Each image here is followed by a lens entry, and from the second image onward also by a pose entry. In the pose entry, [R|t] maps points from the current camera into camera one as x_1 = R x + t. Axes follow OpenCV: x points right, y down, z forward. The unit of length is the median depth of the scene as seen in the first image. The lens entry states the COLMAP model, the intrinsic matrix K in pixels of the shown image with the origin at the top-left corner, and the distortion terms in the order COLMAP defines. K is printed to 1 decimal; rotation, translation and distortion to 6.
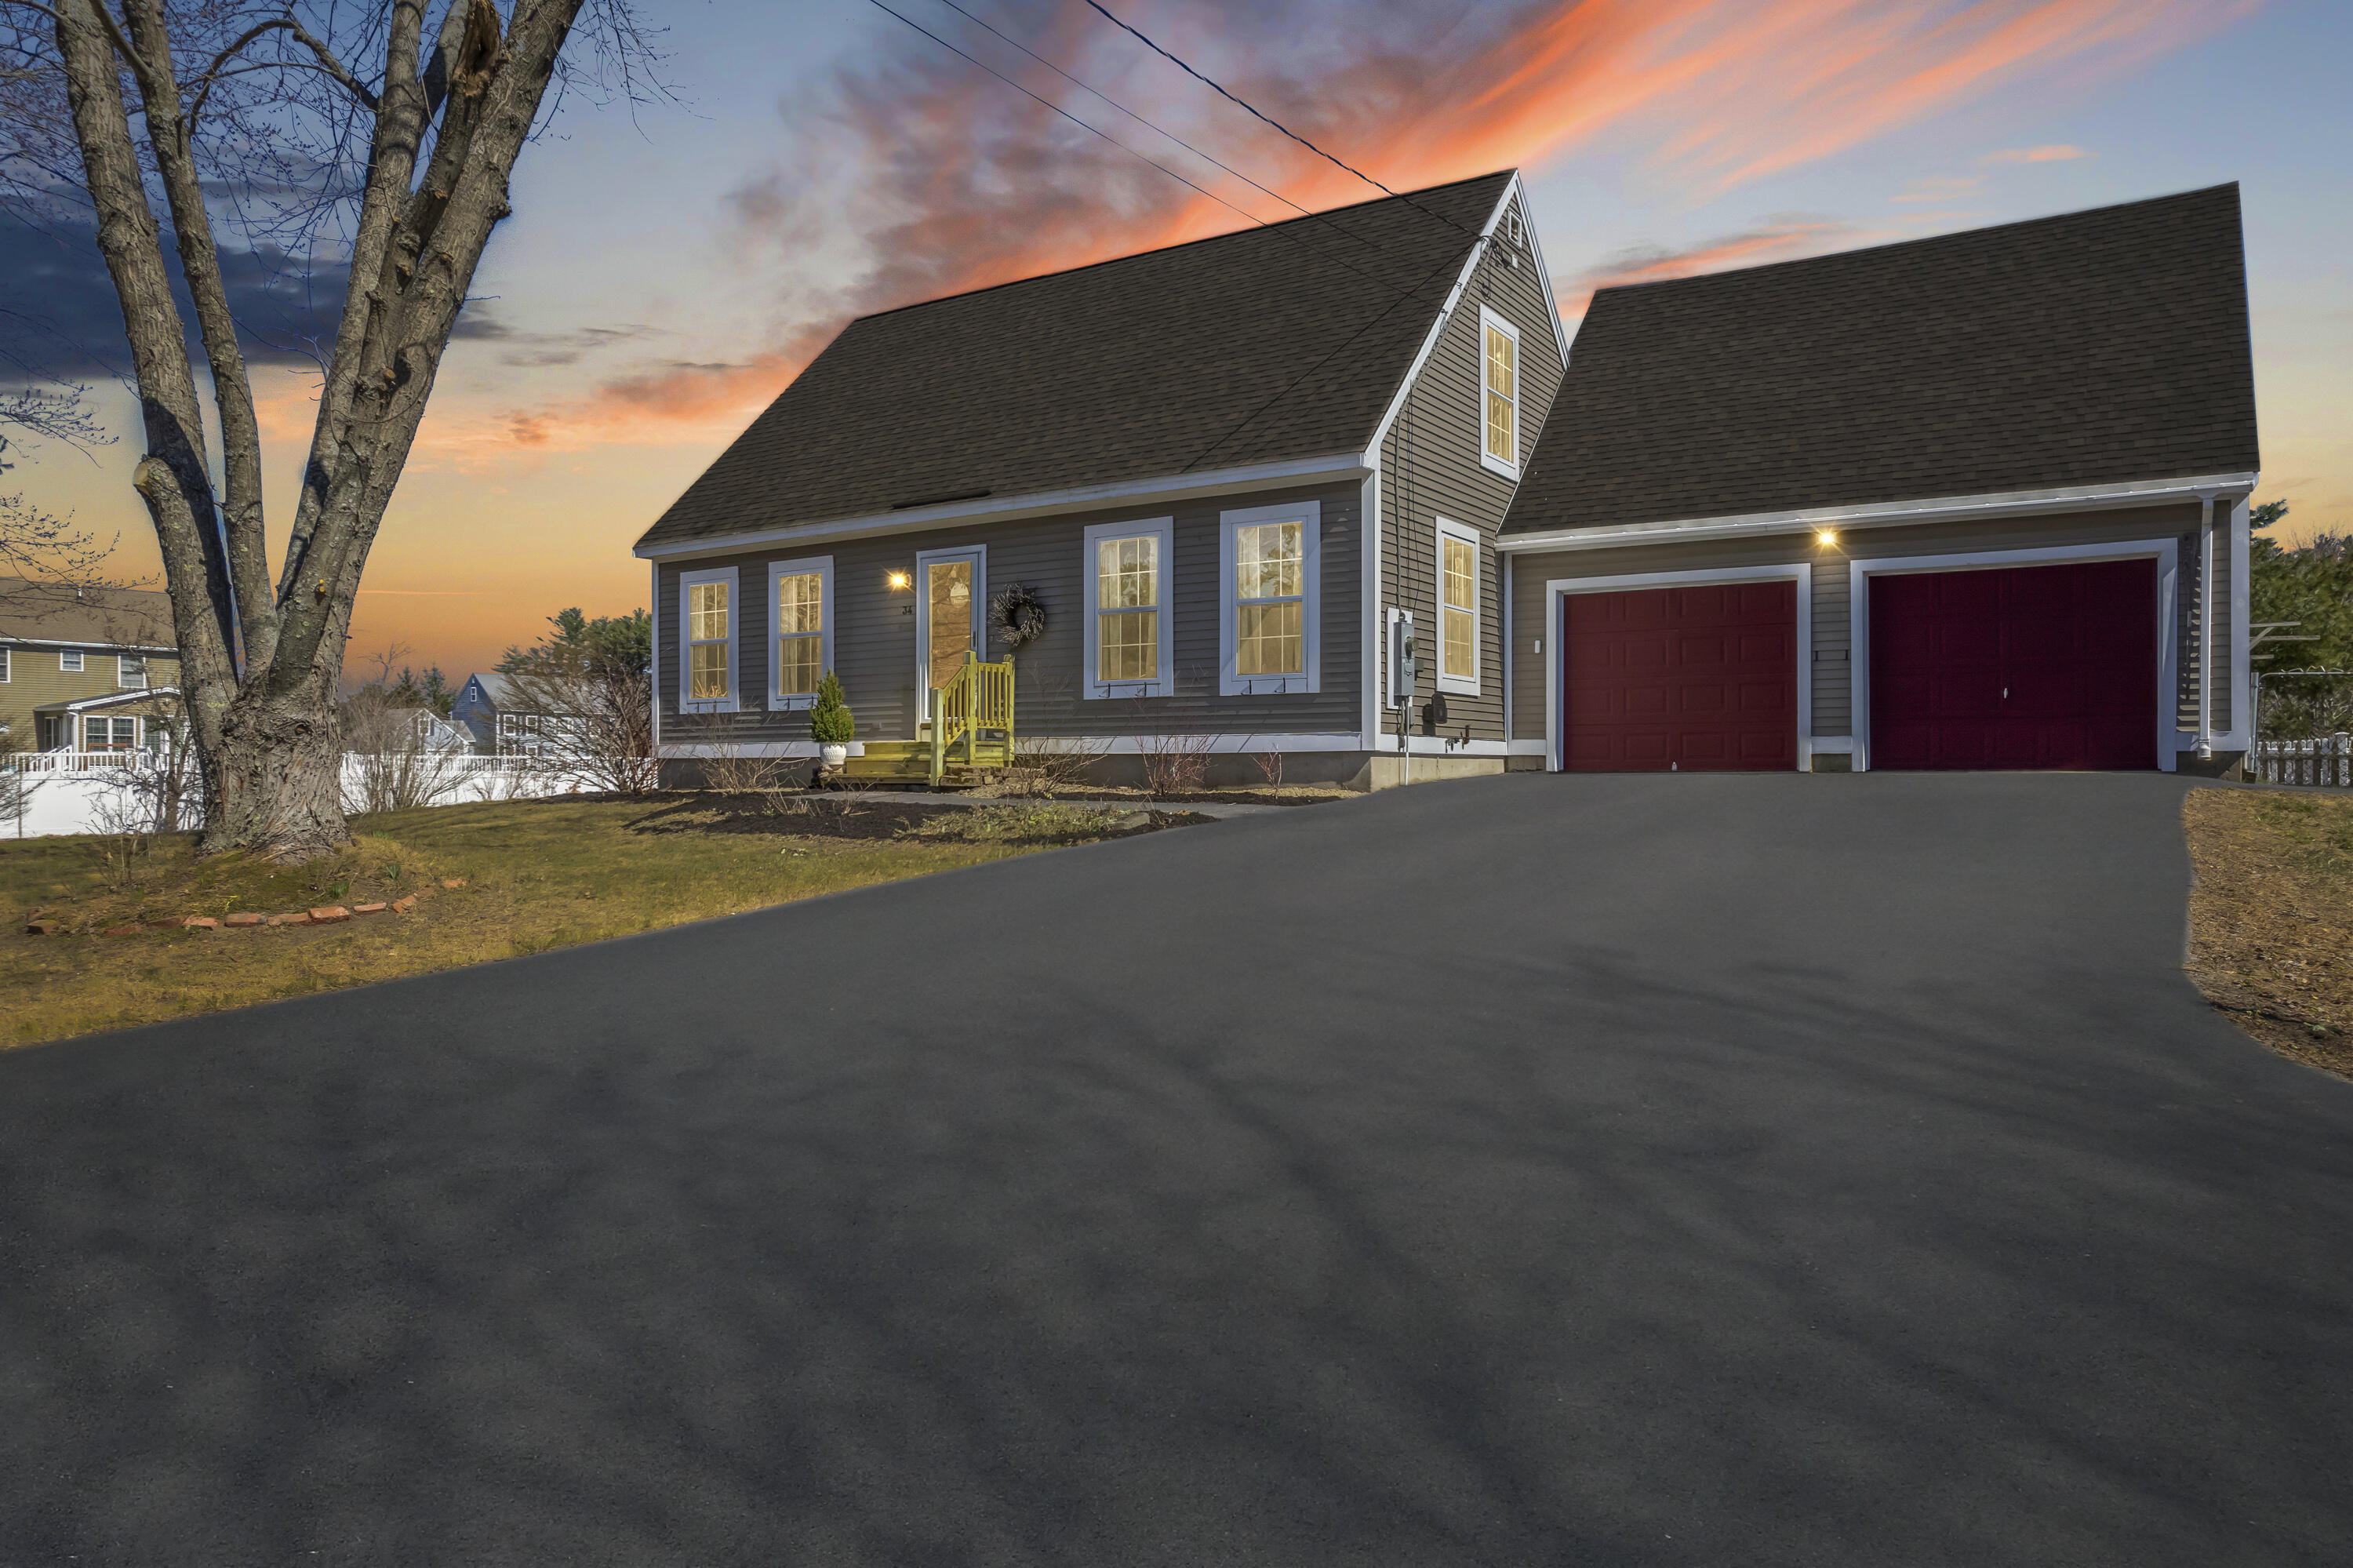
lens RADIAL K [[1496.5, 0, 1176.5], [0, 1496.5, 784.0], [0, 0, 1]] dist [-0.082504, 0.000032]
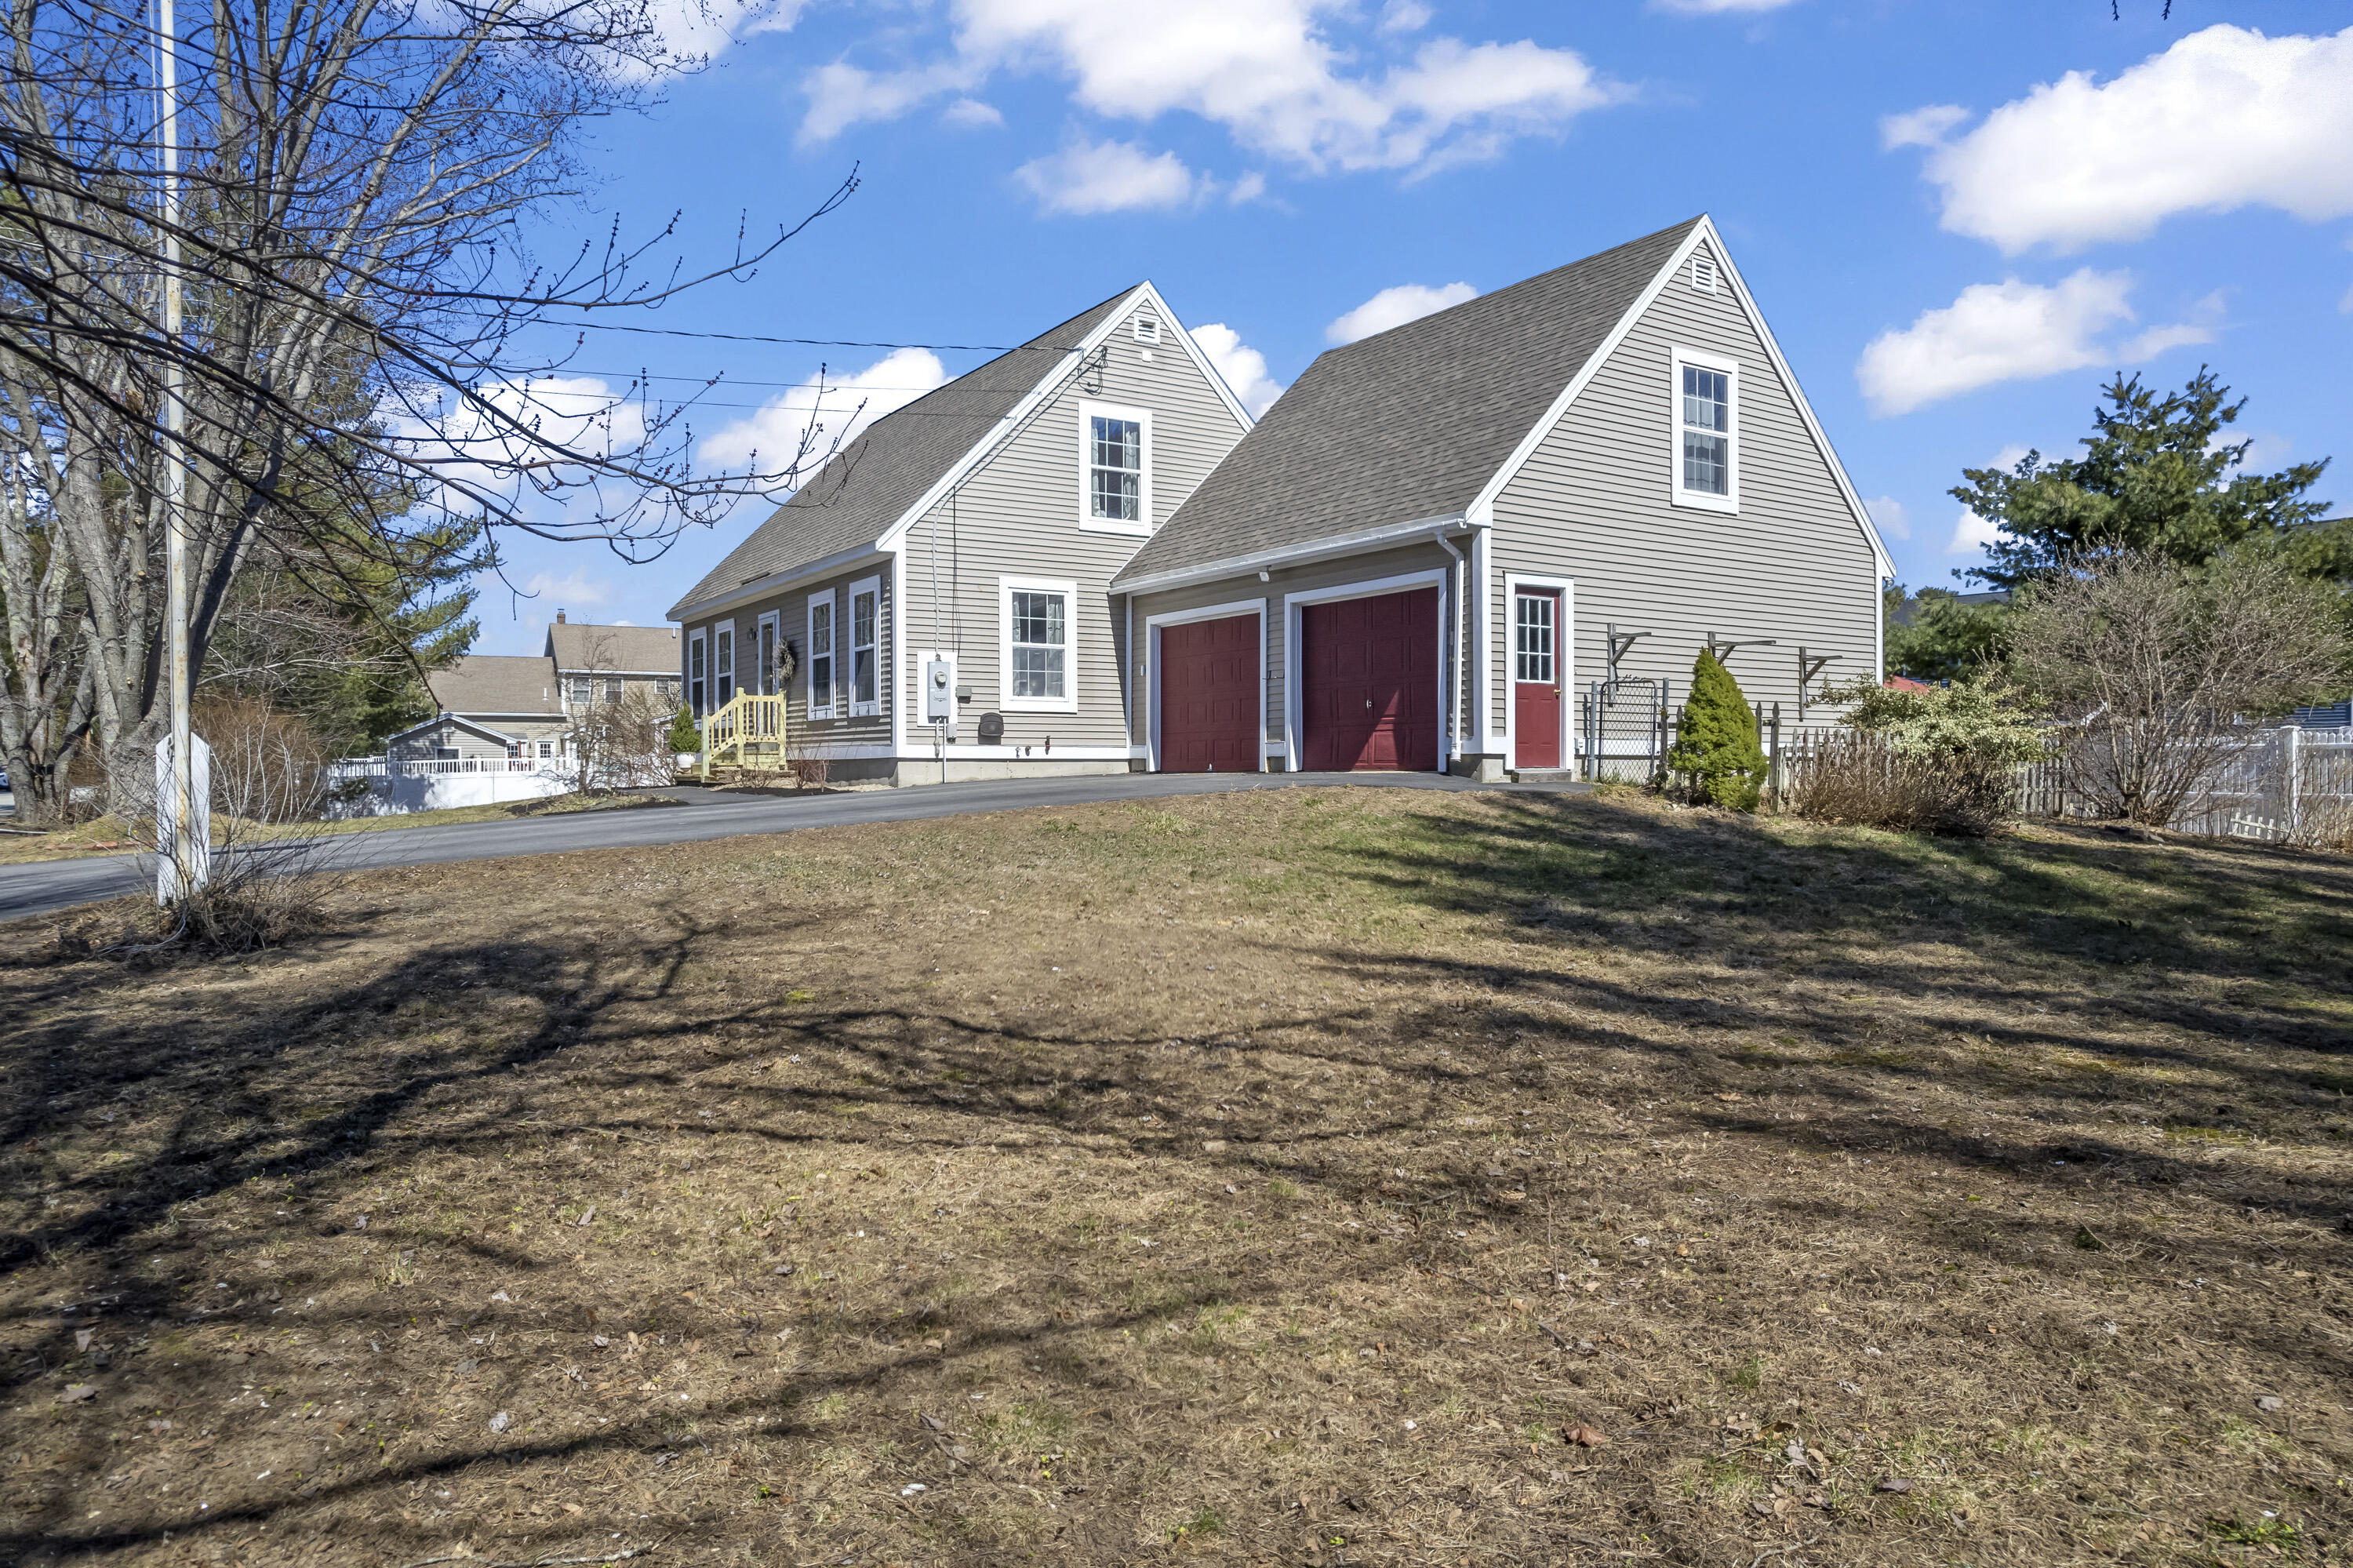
lens RADIAL K [[1496.5, 0, 1176.5], [0, 1496.5, 784.0], [0, 0, 1]] dist [-0.082504, 0.000032]
pose [[0.906018, 0.003185, -0.423227, 0.878976], [-0.001124, 0.999986, 0.005121, -0.004808], [0.423237, -0.004164, 0.906009, -0.126621]]
